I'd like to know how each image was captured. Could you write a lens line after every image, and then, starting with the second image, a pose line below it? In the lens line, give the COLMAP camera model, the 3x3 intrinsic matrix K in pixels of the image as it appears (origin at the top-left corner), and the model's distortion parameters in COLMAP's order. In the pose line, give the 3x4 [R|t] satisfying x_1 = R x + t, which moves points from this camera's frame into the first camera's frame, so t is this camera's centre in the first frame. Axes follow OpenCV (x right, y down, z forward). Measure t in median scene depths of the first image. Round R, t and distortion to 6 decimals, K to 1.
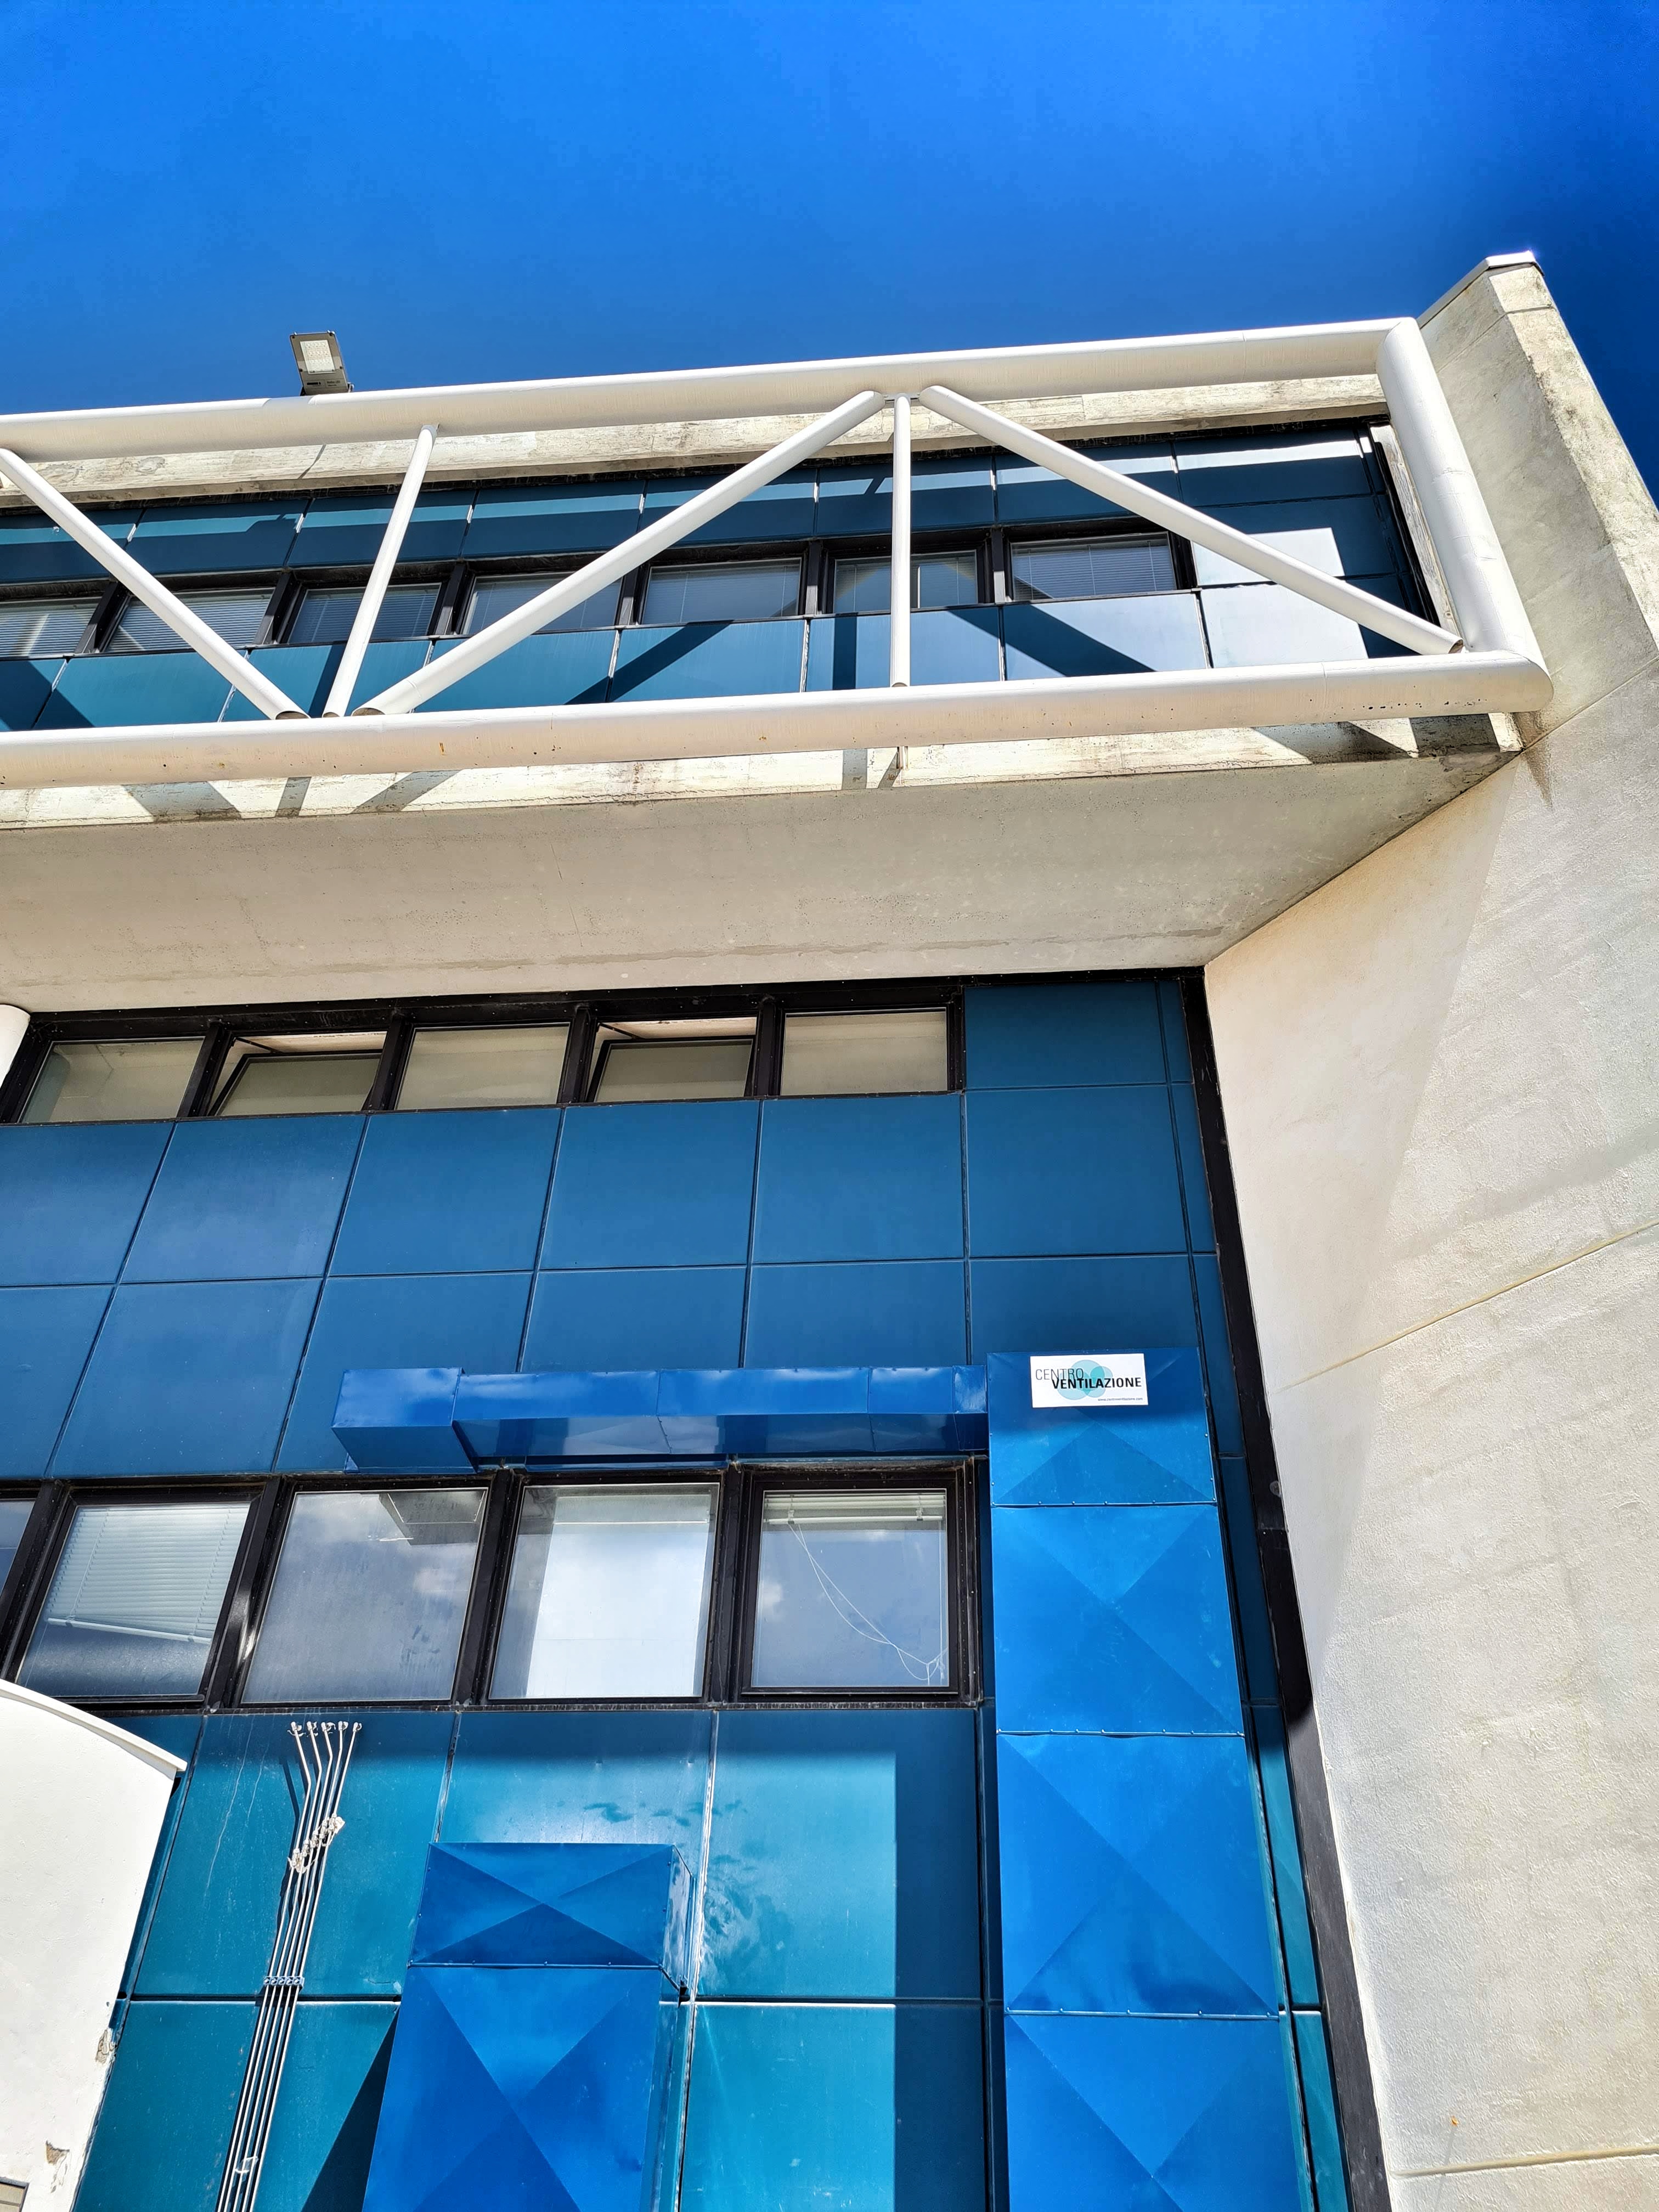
lens RADIAL K [[1664.0, 0, 829.5], [0, 1664.0, 1106.0], [0, 0, 1]] dist [0.052392, 0.001160]
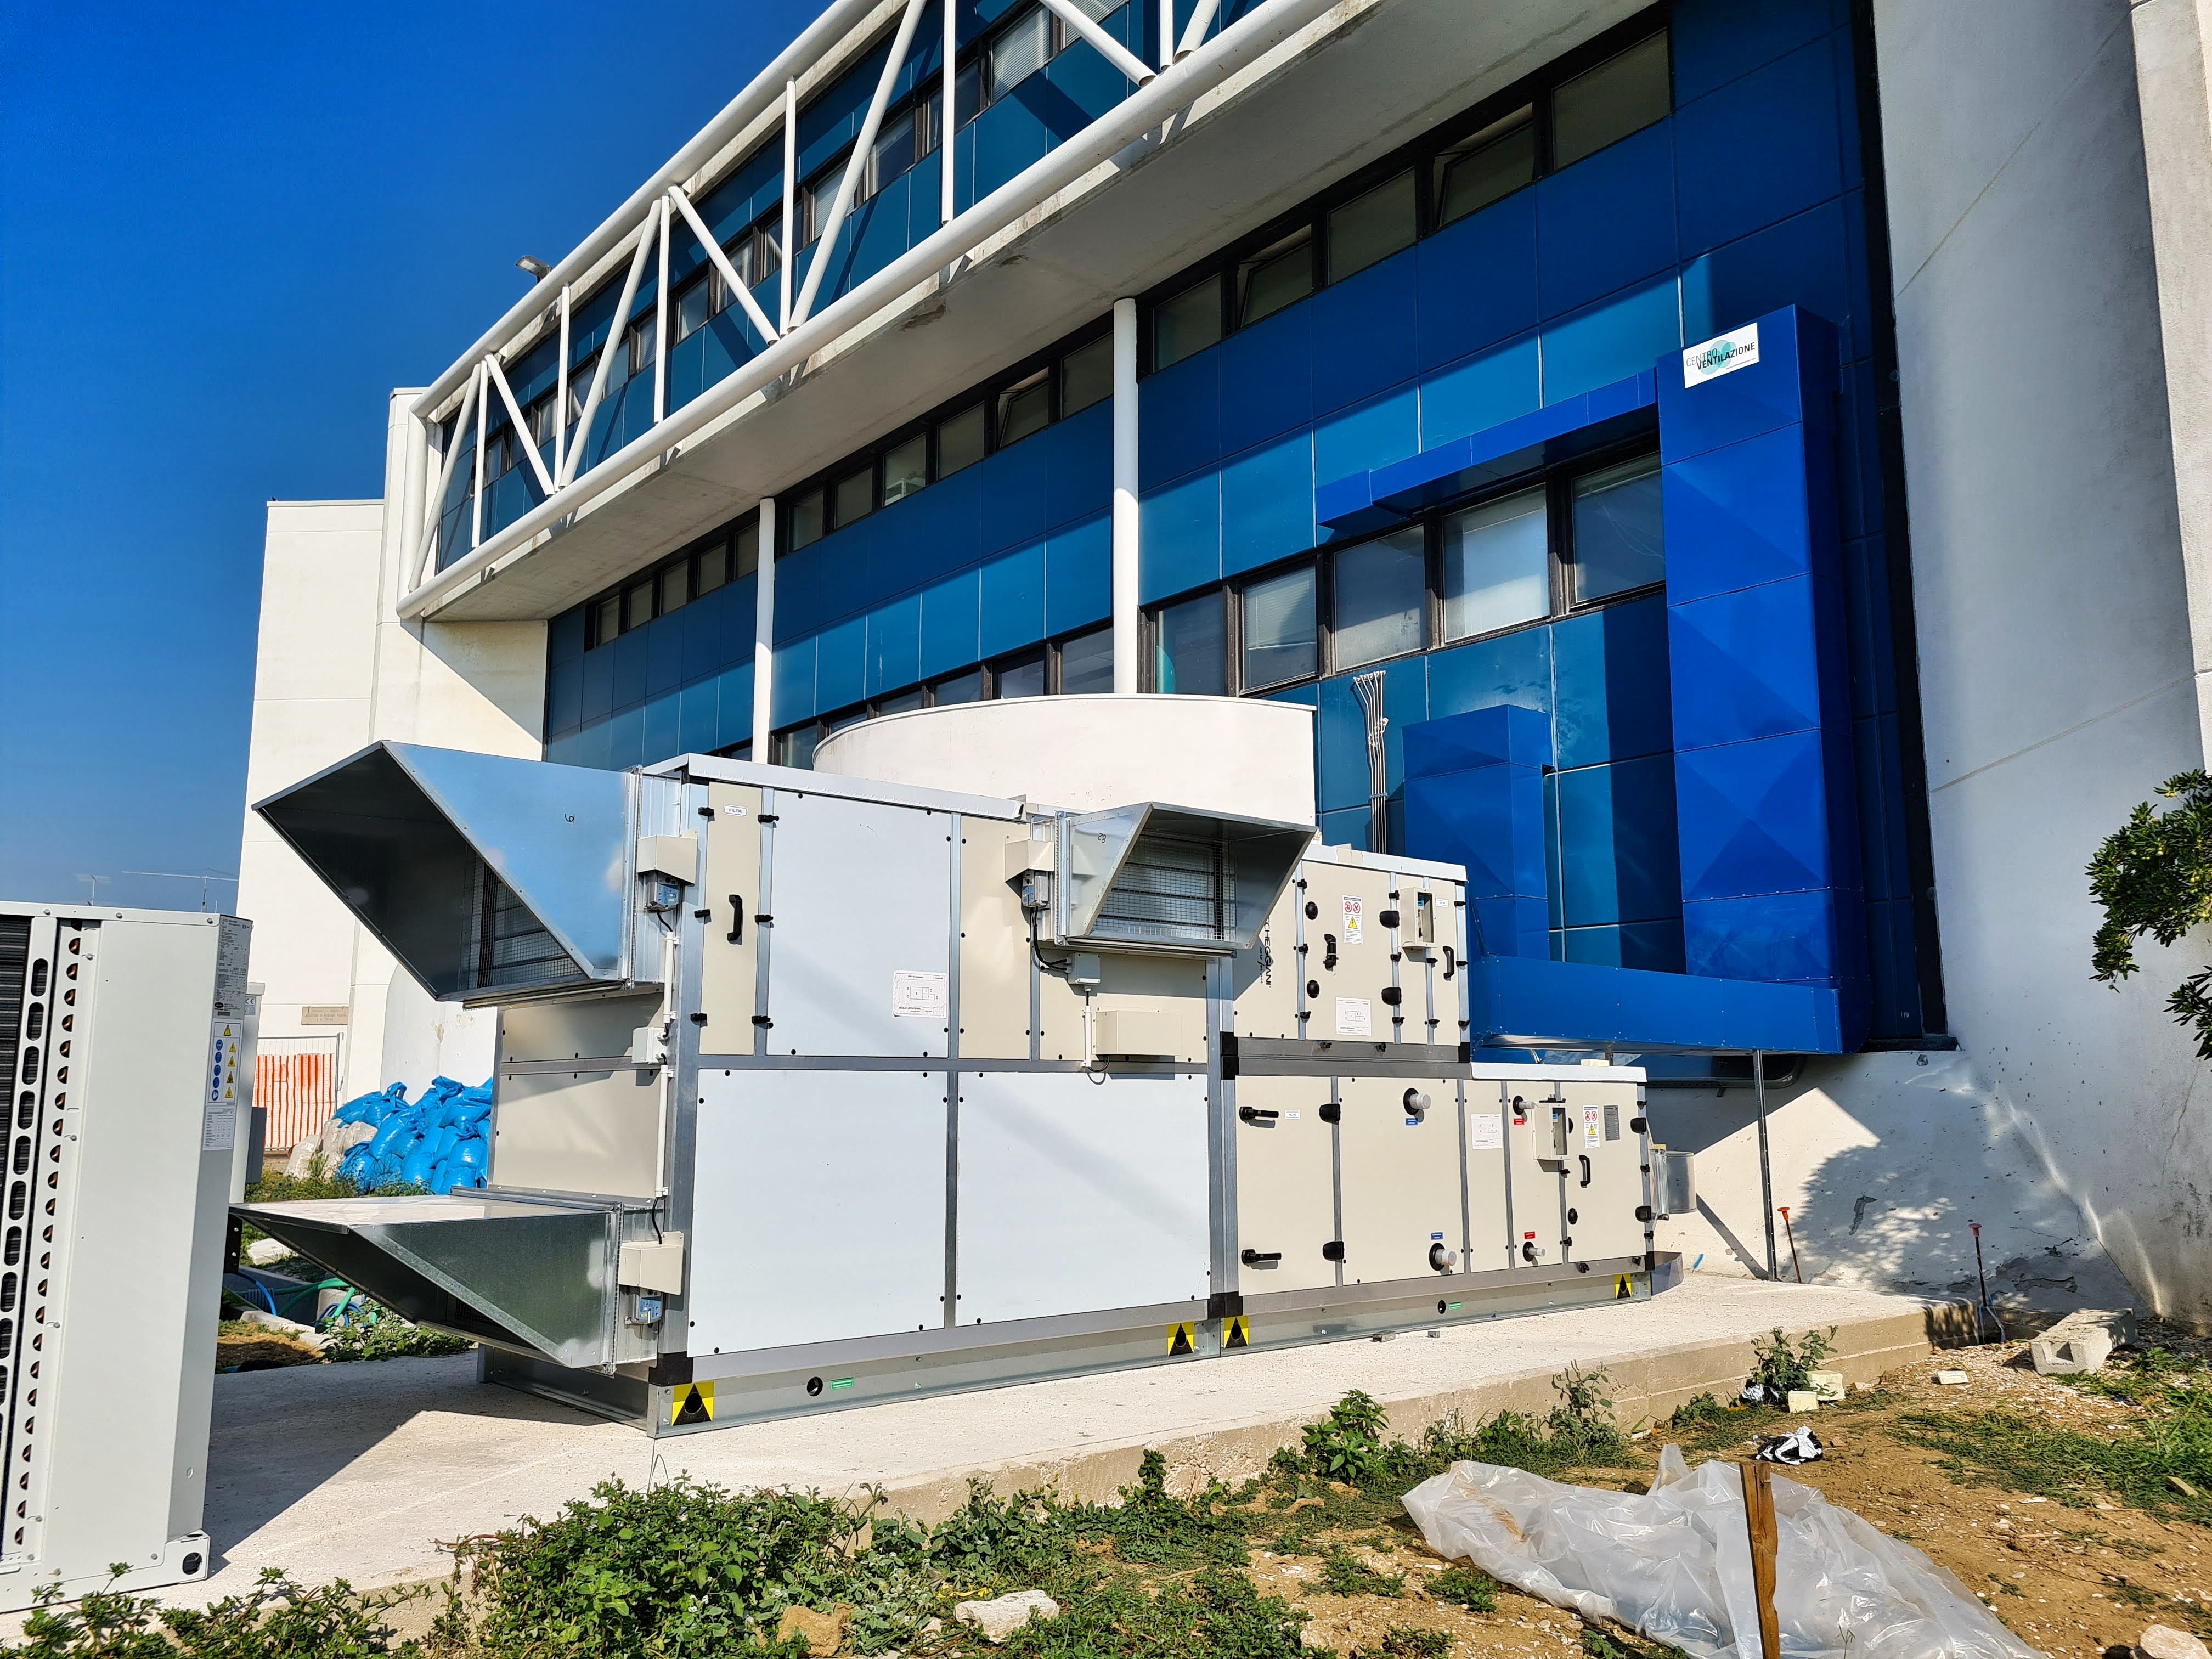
lens RADIAL K [[1664.0, 0, 1106.0], [0, 1664.0, 829.5], [0, 0, 1]] dist [0.052392, 0.001160]
pose [[0.706897, -0.140609, -0.693199, 0.720081], [0.462858, 0.833026, 0.303034, -0.175842], [0.534844, -0.535067, 0.653946, -0.432856]]
